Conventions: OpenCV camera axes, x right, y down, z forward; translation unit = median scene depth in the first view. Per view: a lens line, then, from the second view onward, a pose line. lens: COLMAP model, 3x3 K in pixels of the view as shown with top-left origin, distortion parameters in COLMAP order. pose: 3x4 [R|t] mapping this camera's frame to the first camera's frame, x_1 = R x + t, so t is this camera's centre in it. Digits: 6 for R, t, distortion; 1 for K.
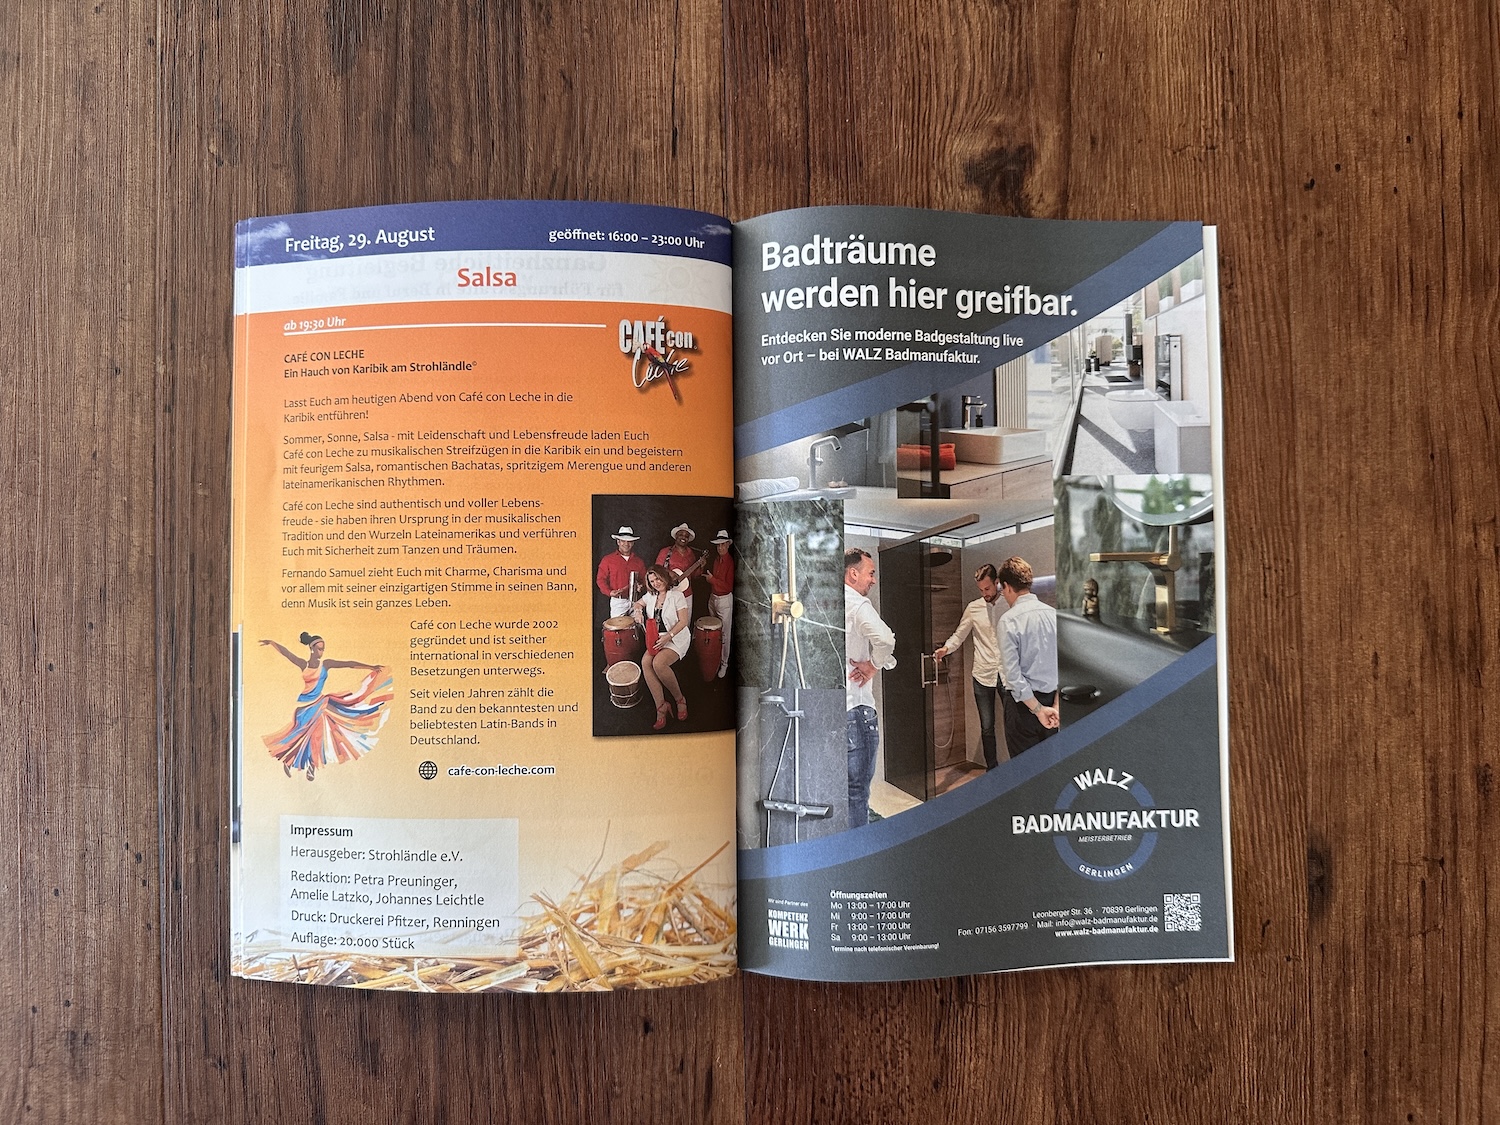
lens RADIAL K [[1052.0, 0, 754.2], [0, 1052.0, 567.8], [0, 0, 1]] dist [-0.015915, 0.003344]
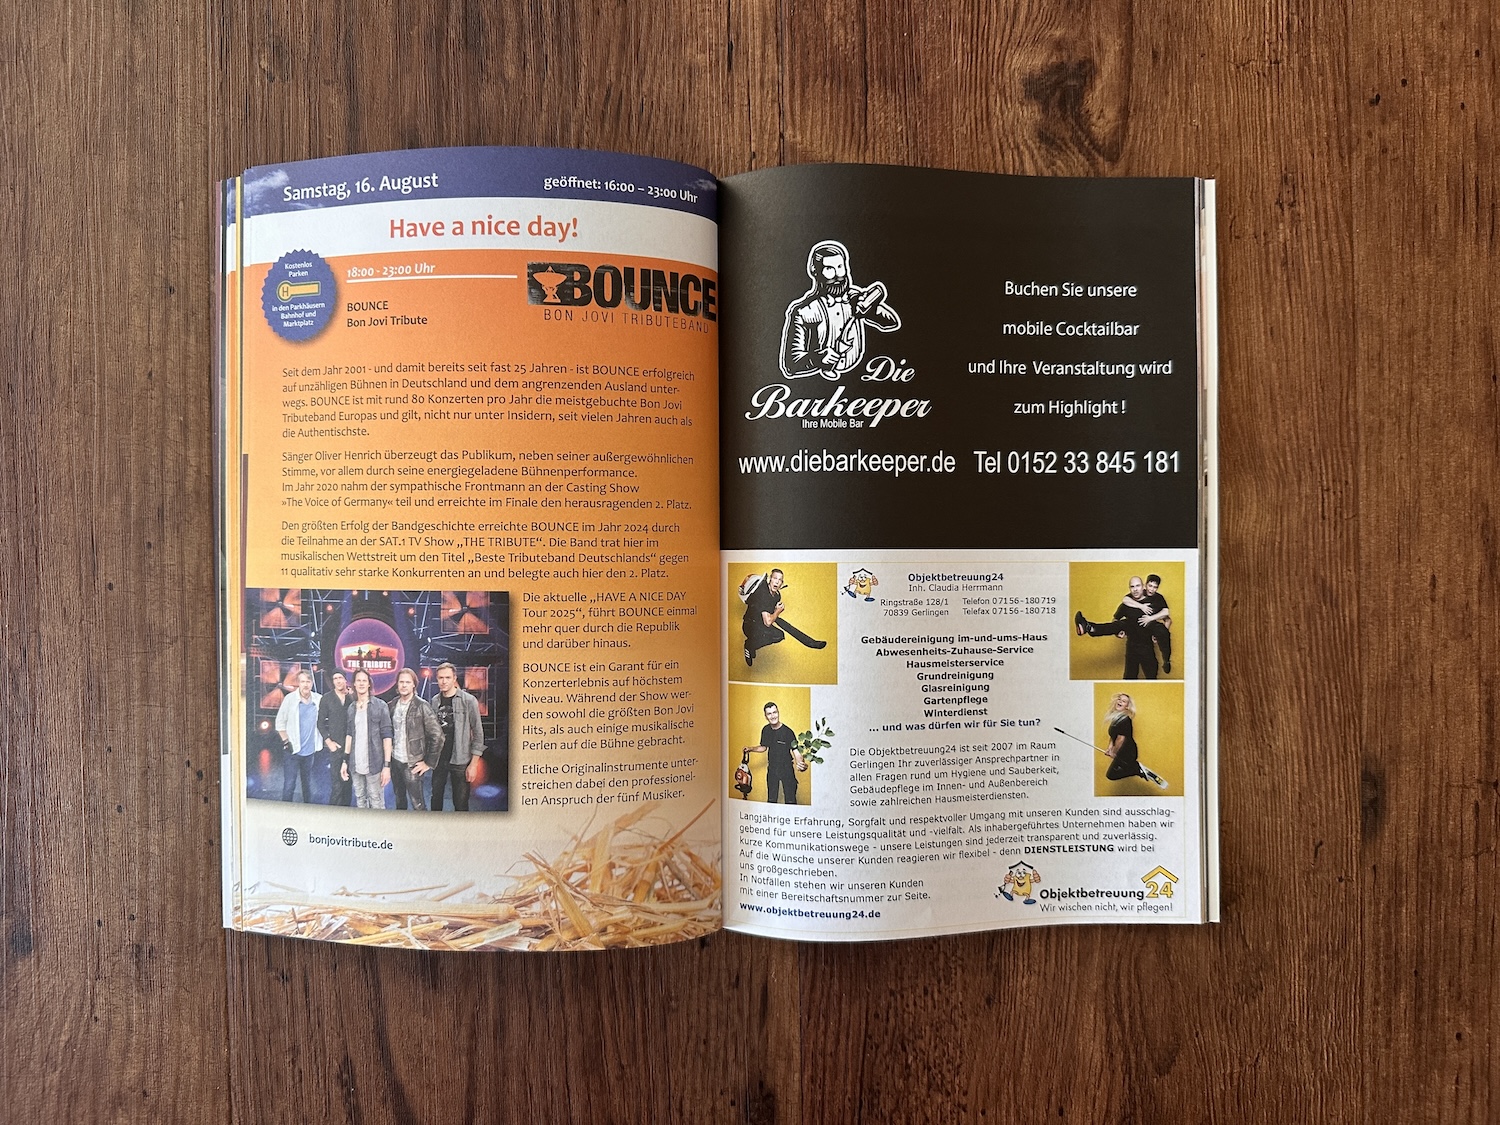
lens RADIAL K [[1052.0, 0, 705.8], [0, 1052.0, 579.8], [0, 0, 1]] dist [-0.015915, 0.003344]
pose [[0.999943, 0.001753, -0.010497, -0.088179], [-0.001424, 0.999510, 0.031264, 0.055495], [0.010547, -0.031248, 0.999456, -0.000447]]
